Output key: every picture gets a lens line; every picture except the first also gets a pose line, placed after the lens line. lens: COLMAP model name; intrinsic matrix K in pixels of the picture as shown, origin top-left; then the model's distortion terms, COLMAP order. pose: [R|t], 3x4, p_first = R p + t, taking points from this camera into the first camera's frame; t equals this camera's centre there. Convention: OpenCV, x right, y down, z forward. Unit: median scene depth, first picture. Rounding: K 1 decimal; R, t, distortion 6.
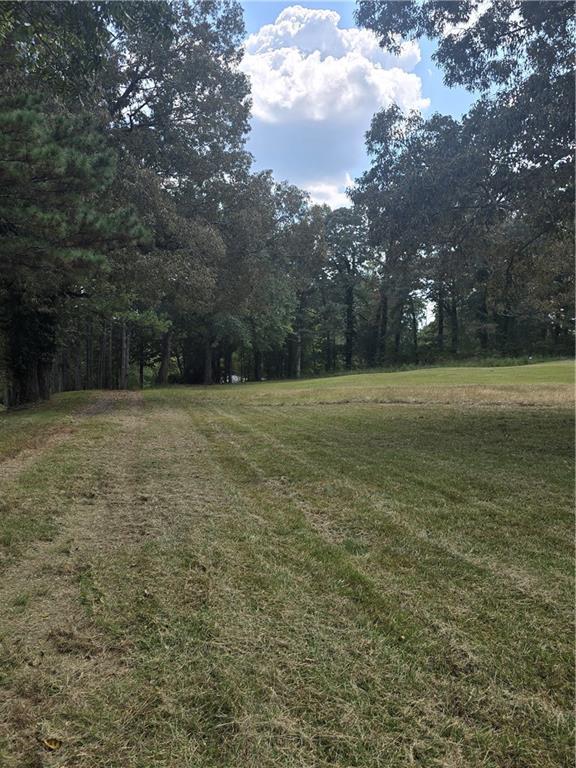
lens RADIAL K [[680.1, 0, 270.0], [0, 680.1, 361.0], [0, 0, 1]] dist [0.145582, -0.132582]
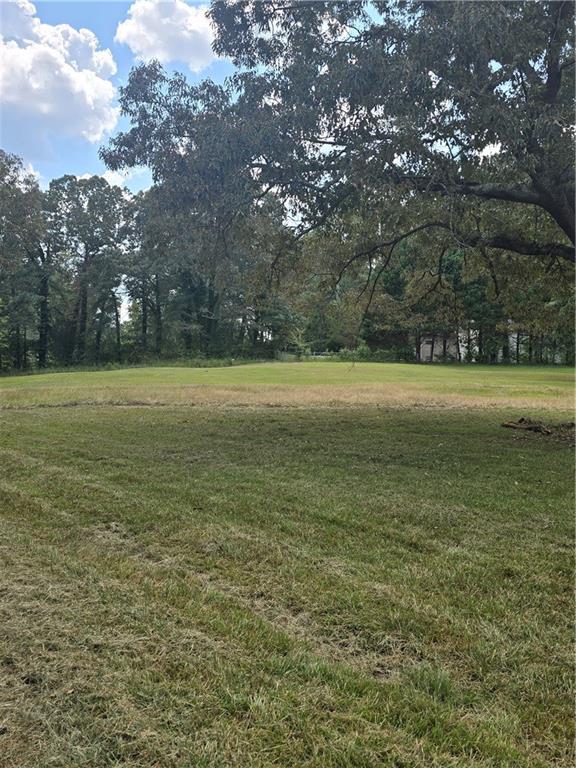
lens RADIAL K [[680.1, 0, 270.0], [0, 680.1, 361.0], [0, 0, 1]] dist [0.145582, -0.132582]
pose [[0.898546, 0.024873, 0.438175, -0.046200], [-0.024985, 0.999673, -0.005512, 0.004152], [-0.438168, -0.005995, 0.898873, 0.110313]]
